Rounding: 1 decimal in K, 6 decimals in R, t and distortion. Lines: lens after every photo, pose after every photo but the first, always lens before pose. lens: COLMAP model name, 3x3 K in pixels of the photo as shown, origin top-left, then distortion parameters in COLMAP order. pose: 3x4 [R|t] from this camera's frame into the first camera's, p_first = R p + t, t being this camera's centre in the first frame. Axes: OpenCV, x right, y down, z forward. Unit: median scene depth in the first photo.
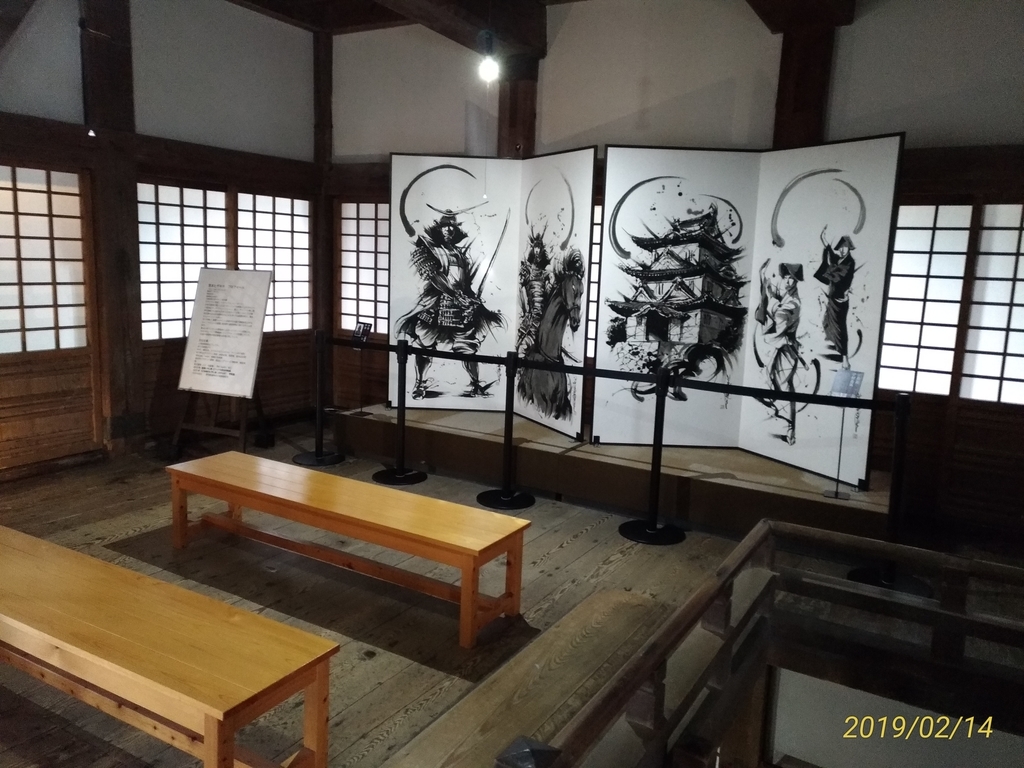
lens RADIAL K [[791.6, 0, 512.0], [0, 791.6, 384.0], [0, 0, 1]] dist [-0.003551, -0.003677]
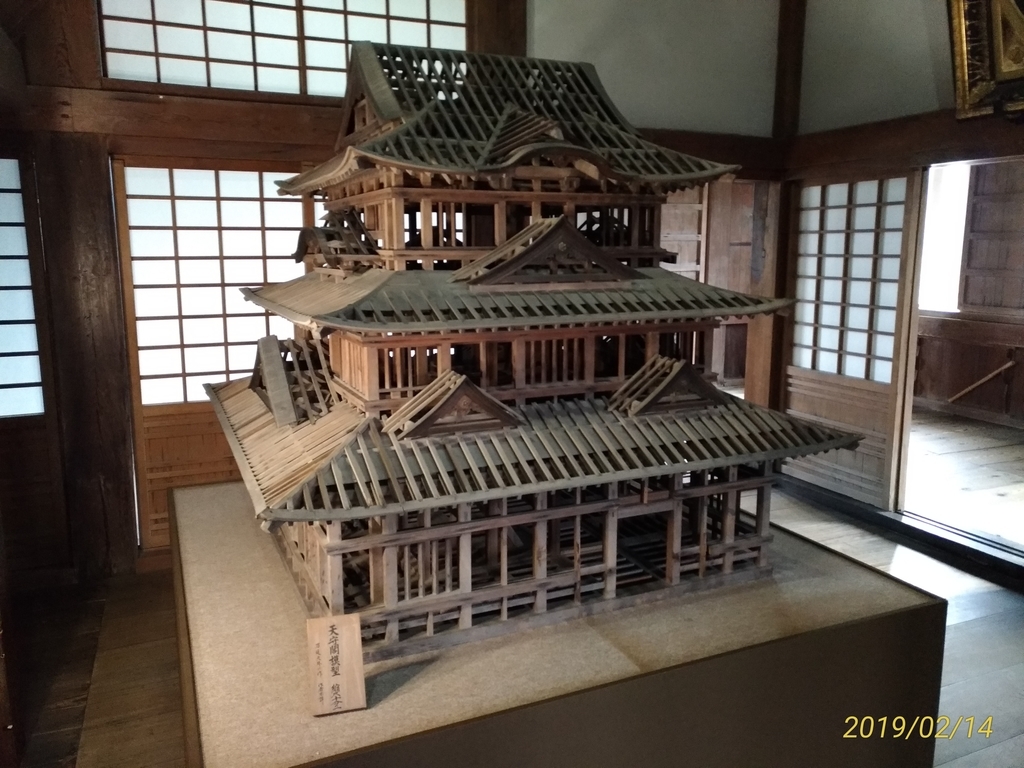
lens RADIAL K [[791.6, 0, 512.0], [0, 791.6, 384.0], [0, 0, 1]] dist [-0.003551, -0.003677]
pose [[0.741128, 0.078011, -0.666816, 0.203395], [-0.081818, 0.996318, 0.025623, -0.115211], [0.666360, 0.035568, 0.744782, 0.708106]]
